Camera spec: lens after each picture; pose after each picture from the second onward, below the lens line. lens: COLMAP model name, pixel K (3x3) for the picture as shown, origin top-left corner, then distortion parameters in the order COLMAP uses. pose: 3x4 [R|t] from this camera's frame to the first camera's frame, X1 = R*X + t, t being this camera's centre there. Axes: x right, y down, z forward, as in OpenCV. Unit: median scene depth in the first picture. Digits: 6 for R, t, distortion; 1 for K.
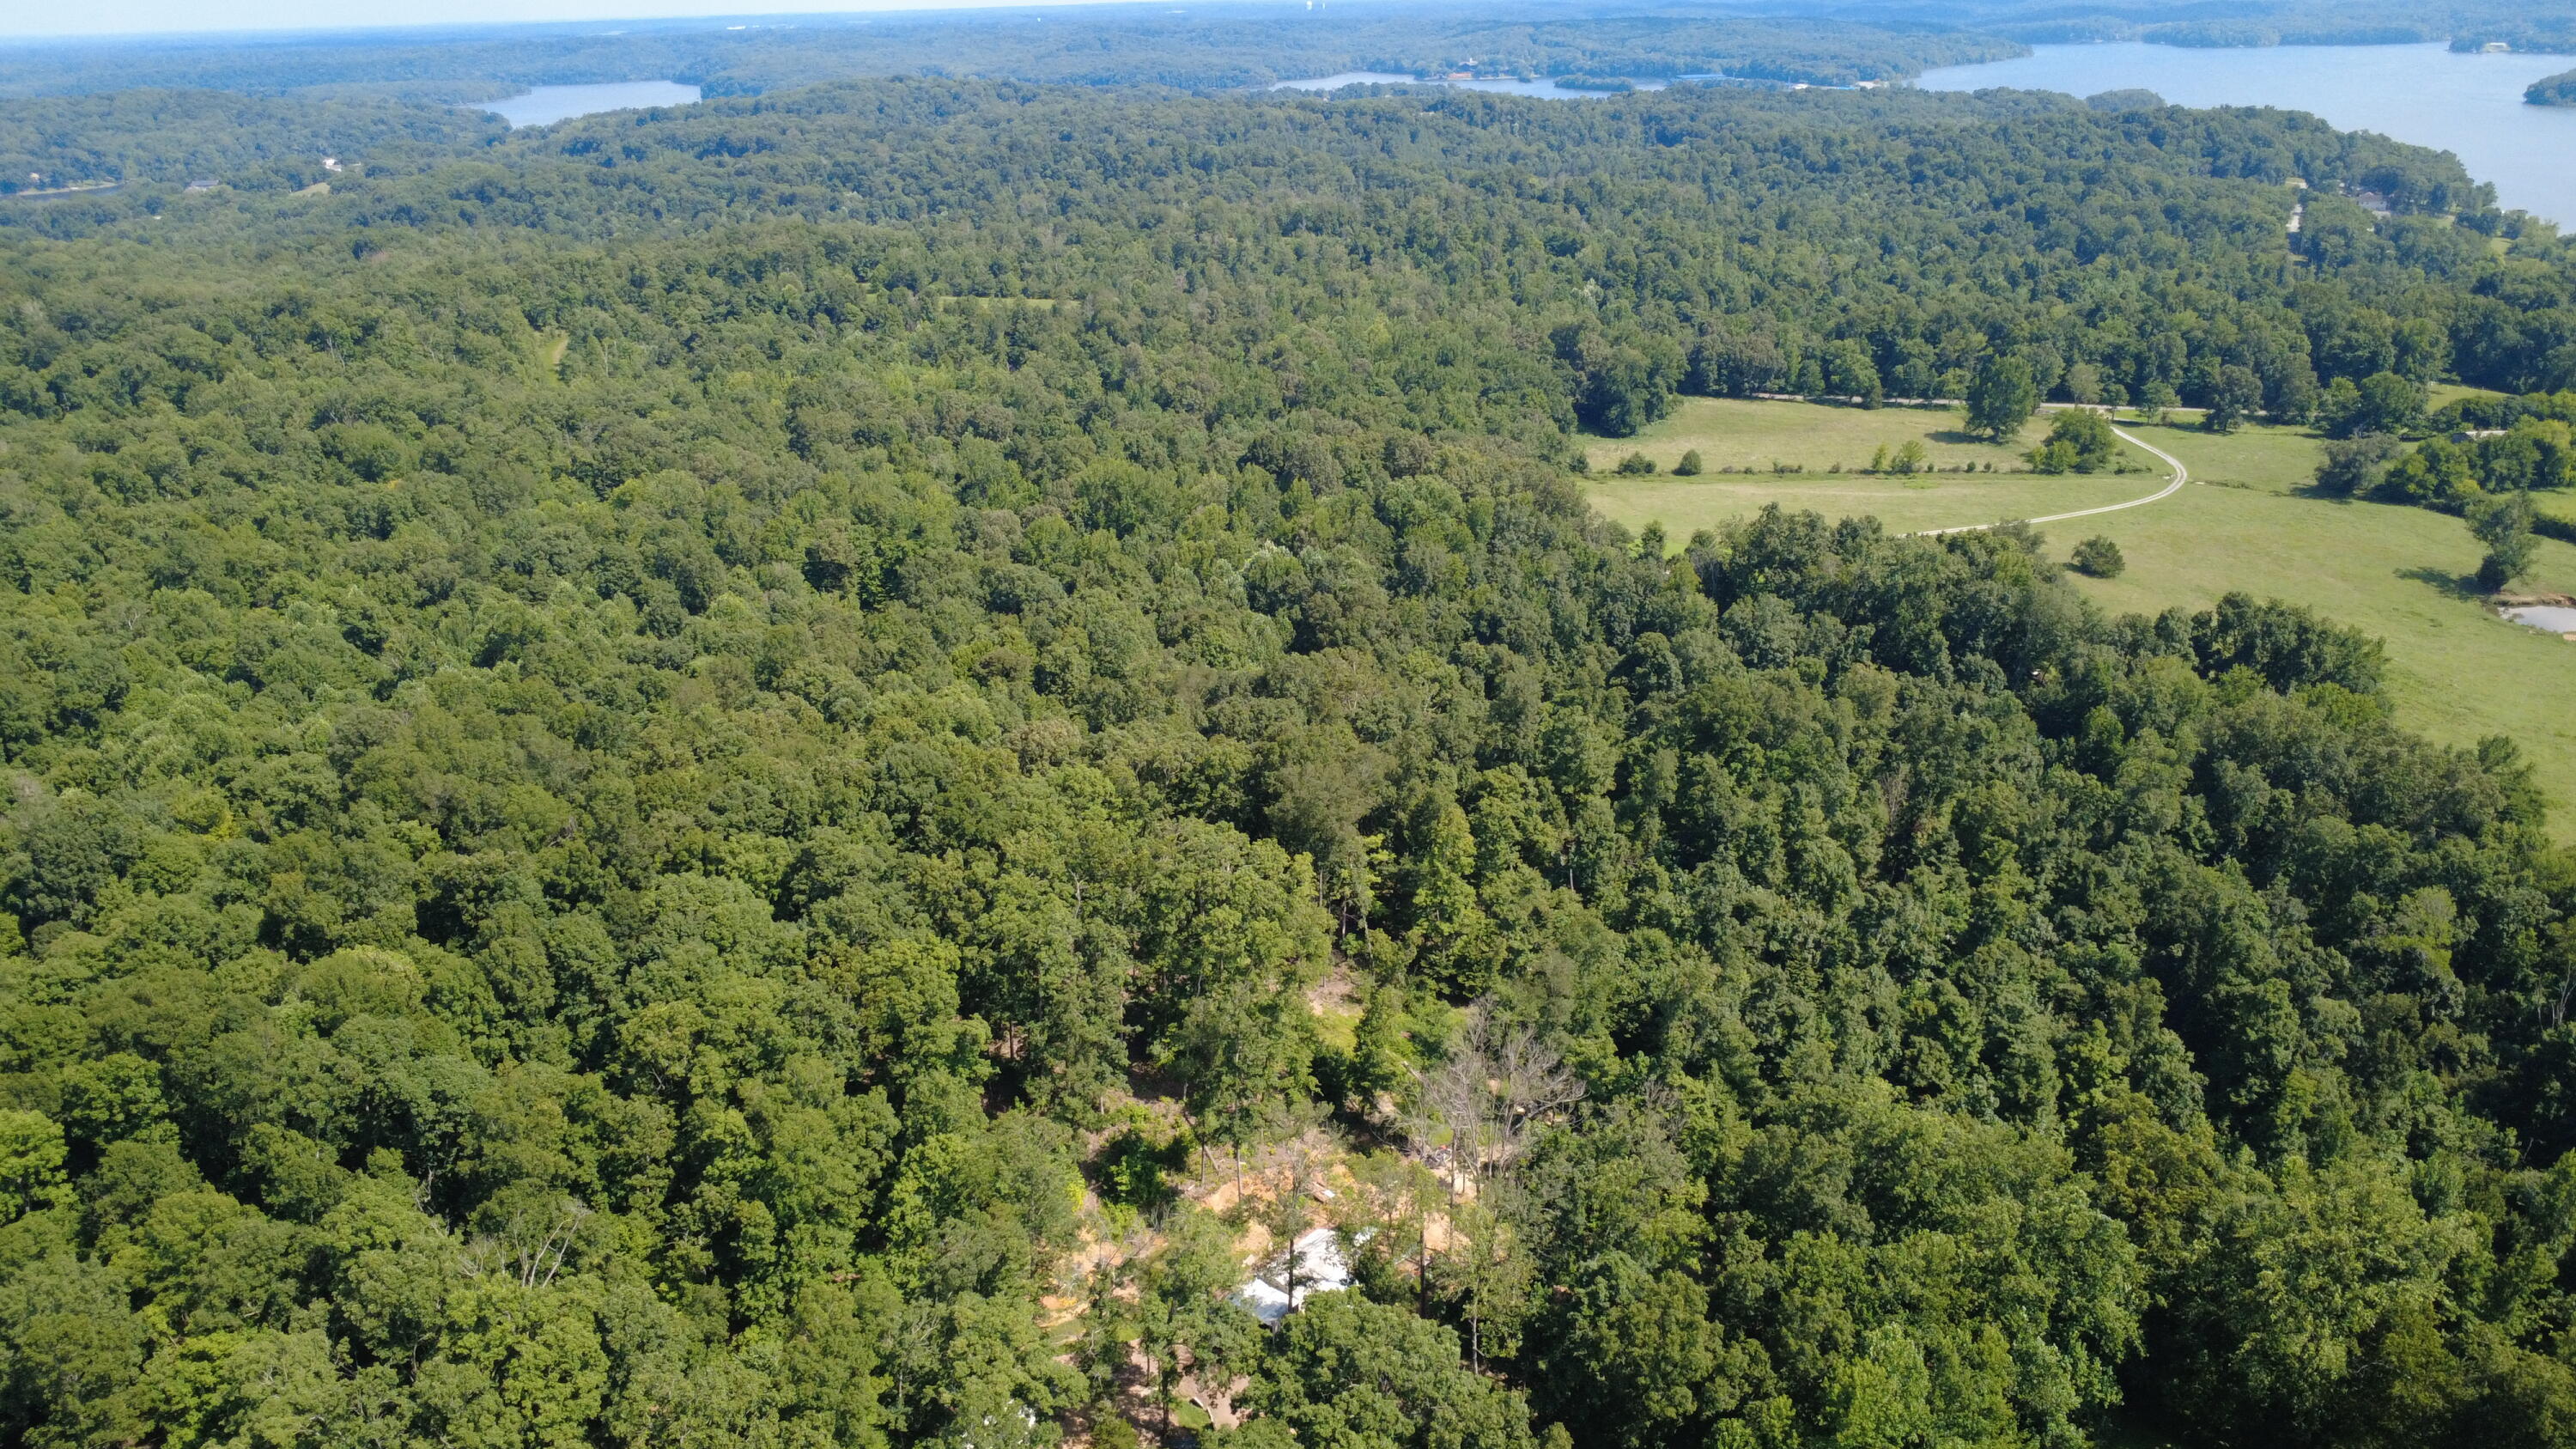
lens RADIAL K [[1885.3, 0, 1277.4], [0, 1885.3, 731.2], [0, 0, 1]] dist [-0.008391, 0.002183]
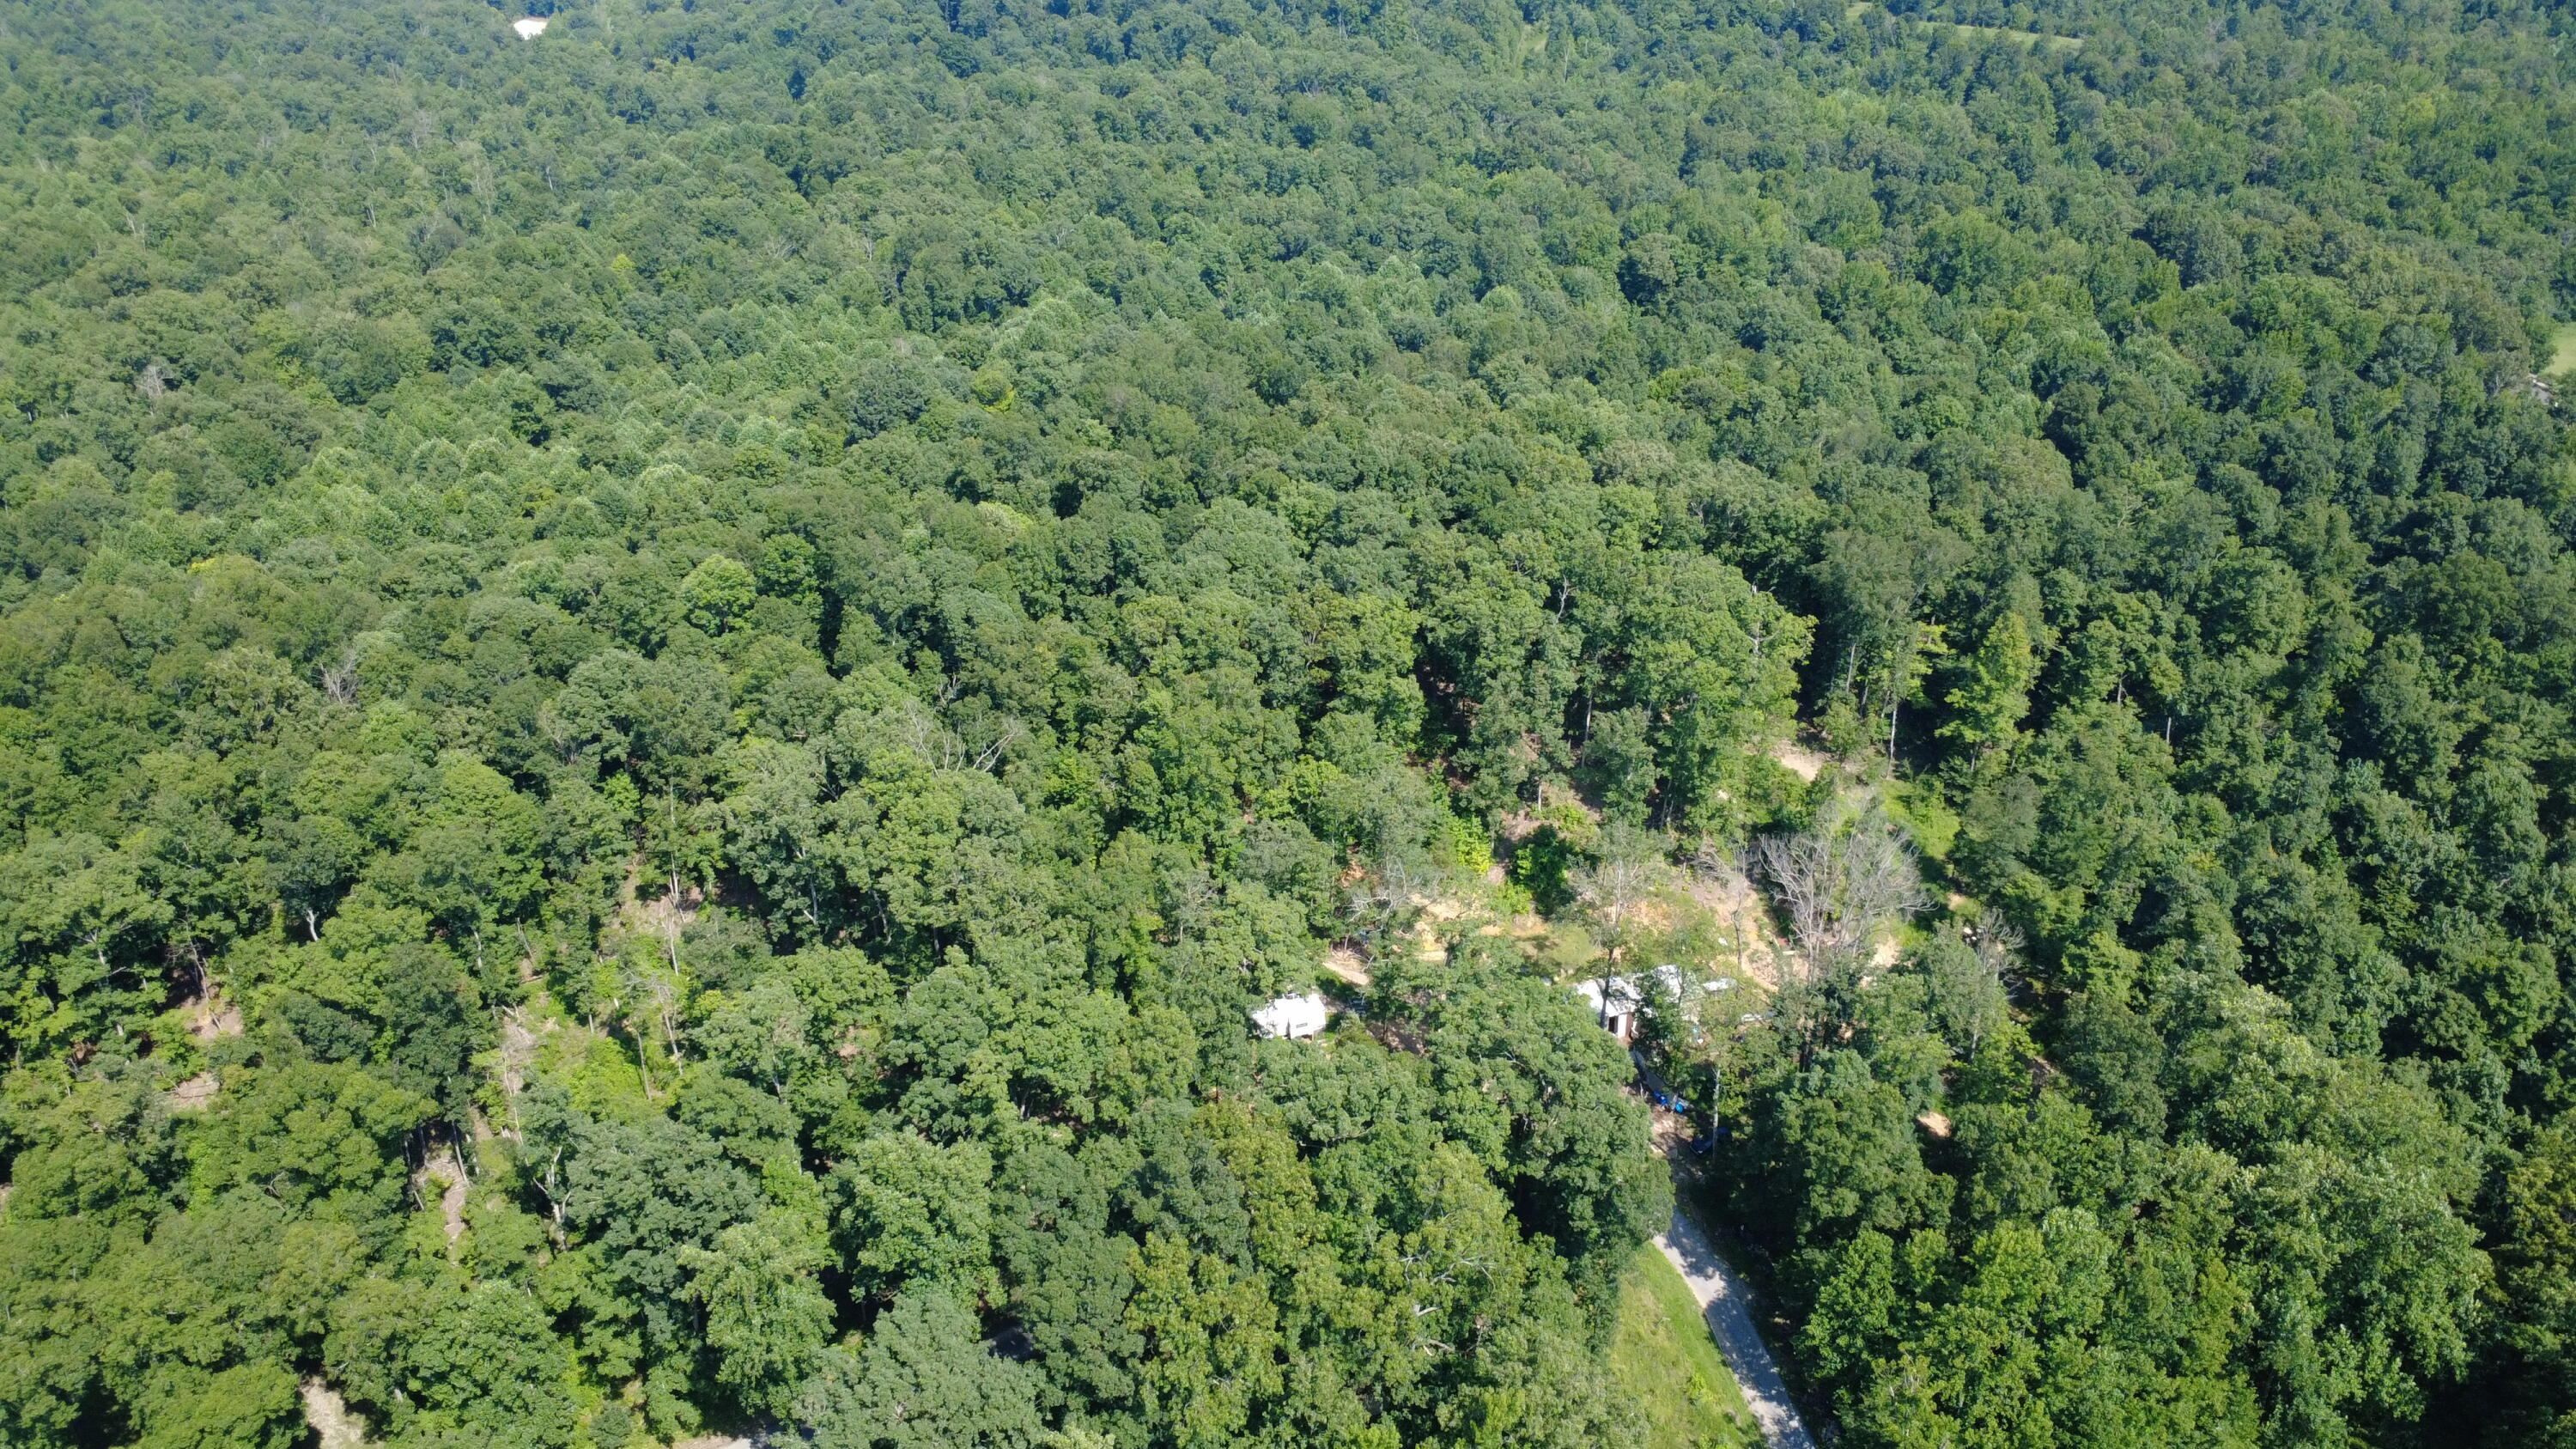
lens RADIAL K [[1879.9, 0, 1280.5], [0, 1879.9, 742.5], [0, 0, 1]] dist [-0.002426, -0.000898]
pose [[0.841037, 0.262028, -0.473285, 0.101484], [-0.191799, 0.962465, 0.192024, -0.002866], [0.505836, -0.070724, 0.859726, 0.003928]]
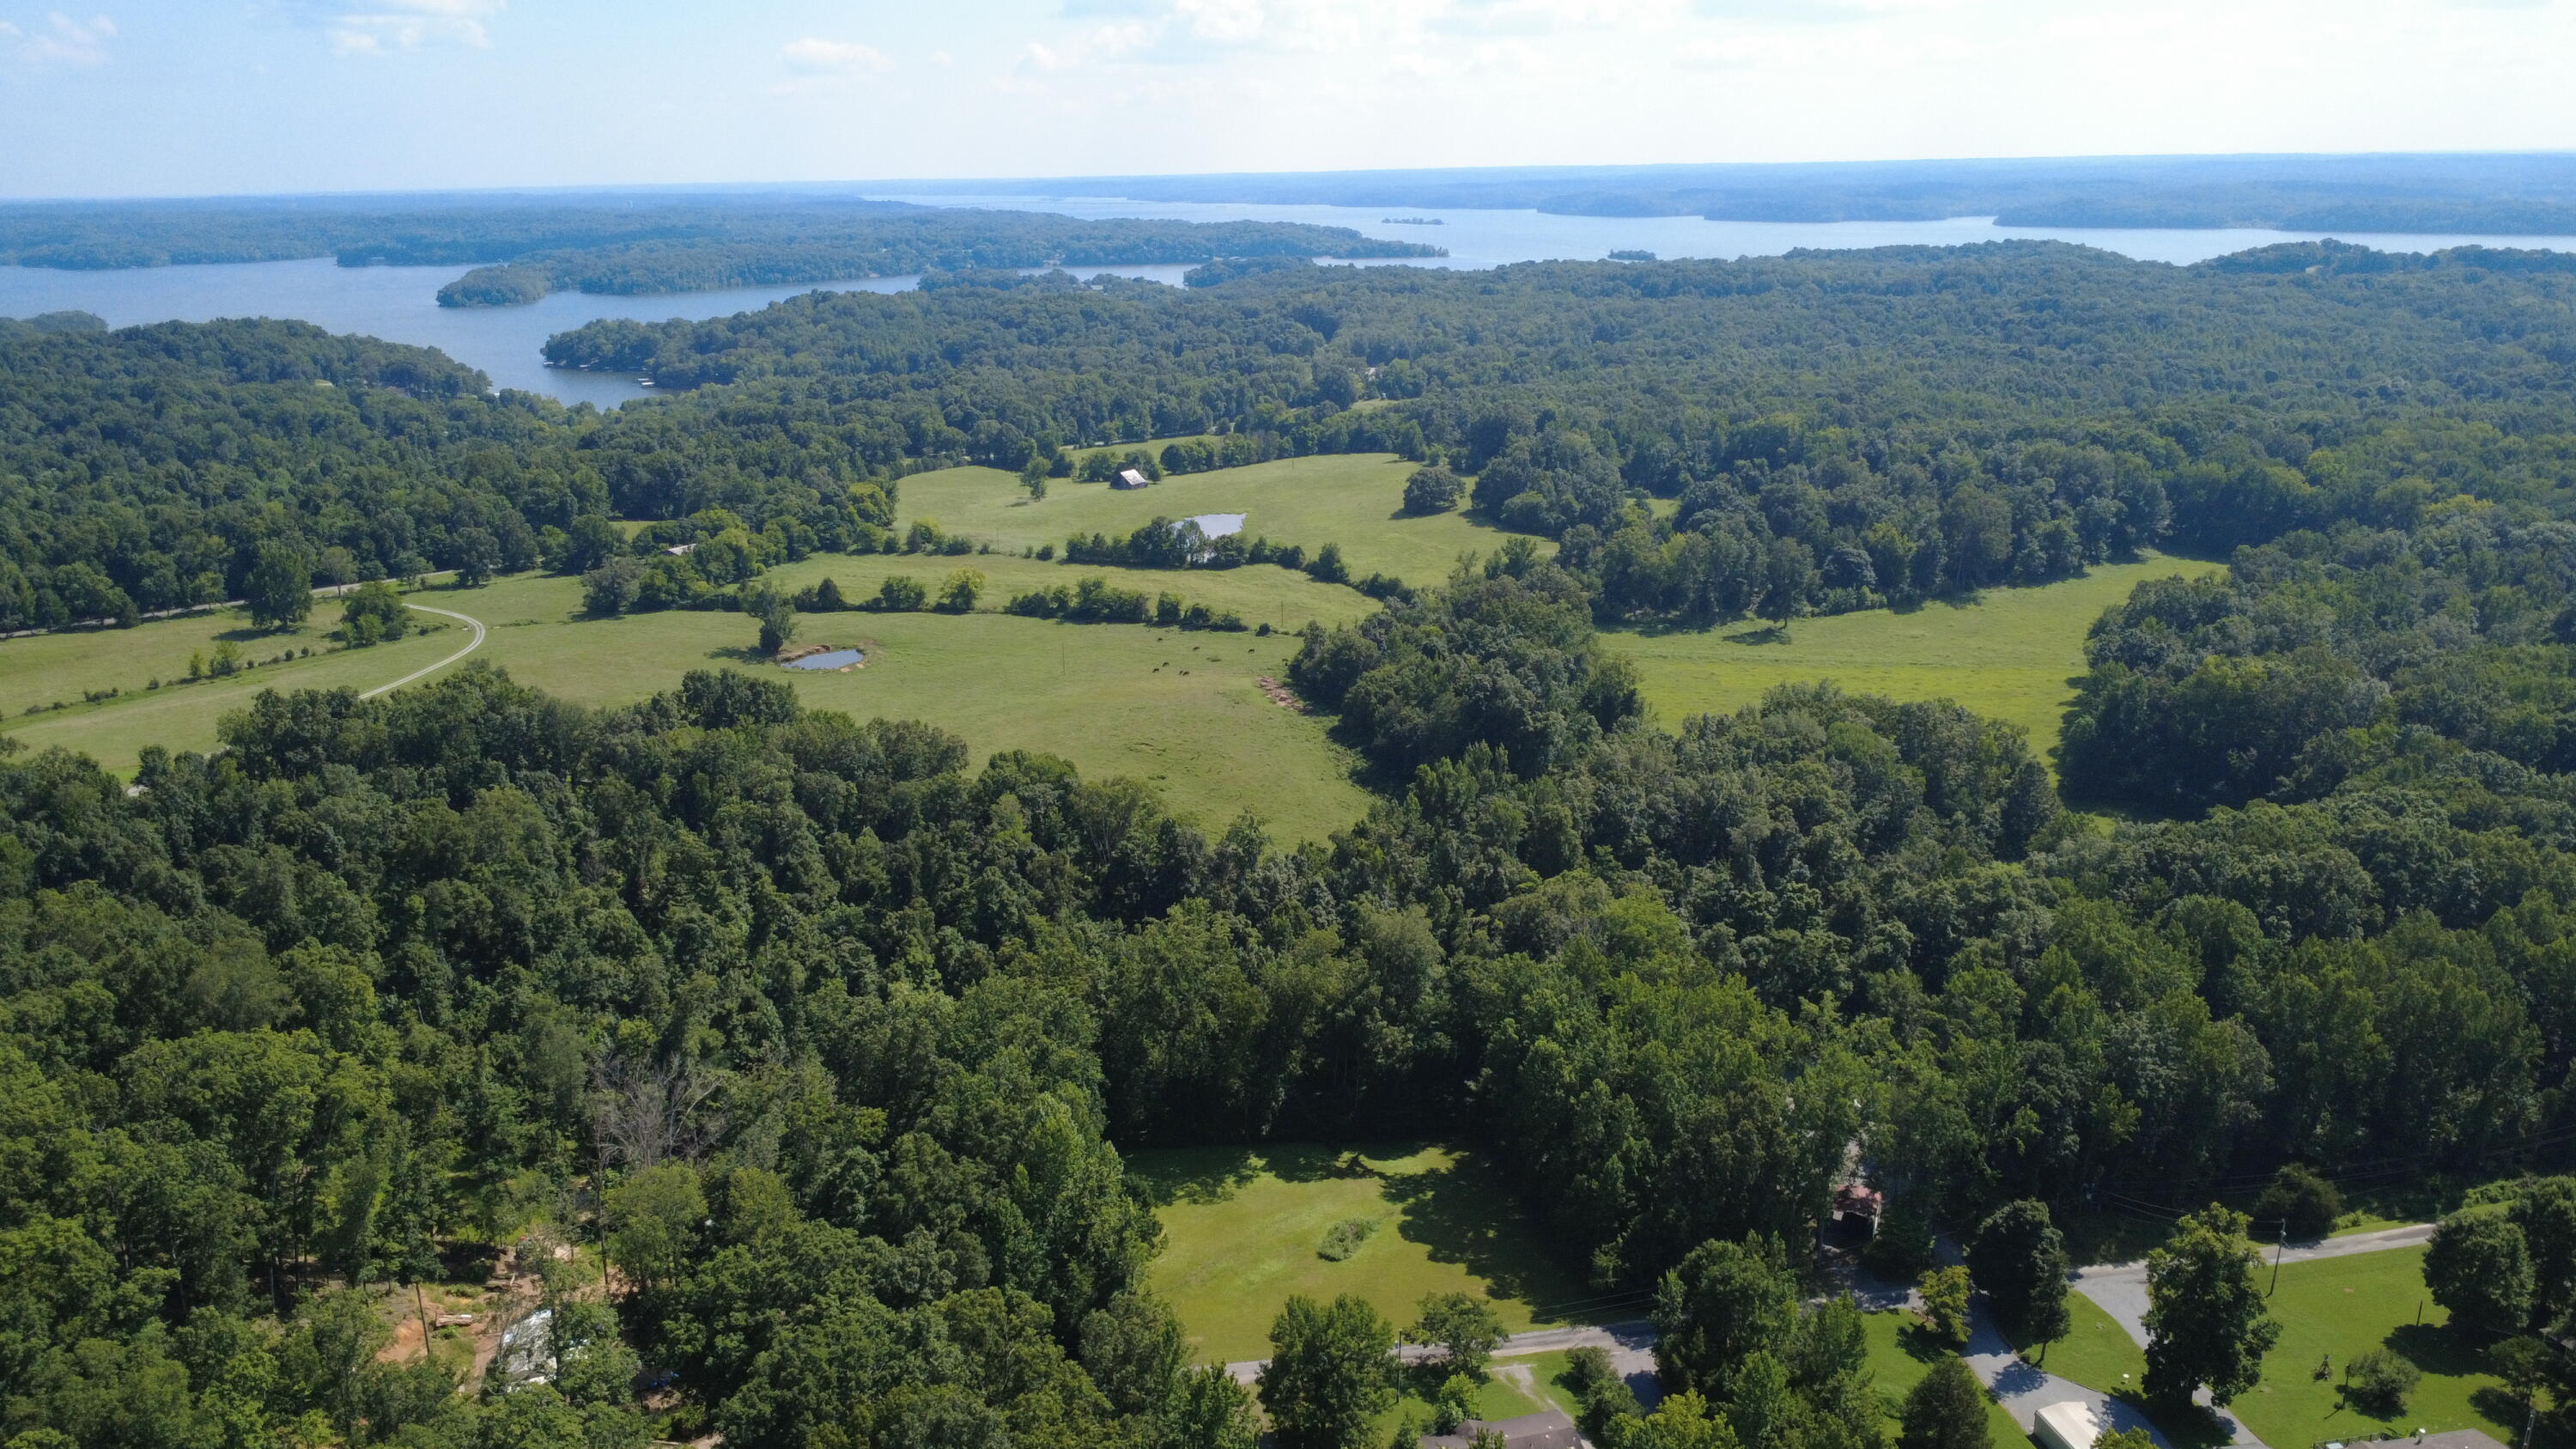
lens RADIAL K [[1879.1, 0, 1280.9], [0, 1879.1, 732.4], [0, 0, 1]] dist [-0.002703, 0.003840]
pose [[0.537865, -0.227142, 0.811855, -0.180048], [0.311739, 0.948347, 0.058798, 0.007796], [-0.783275, 0.221462, 0.580891, -0.006500]]
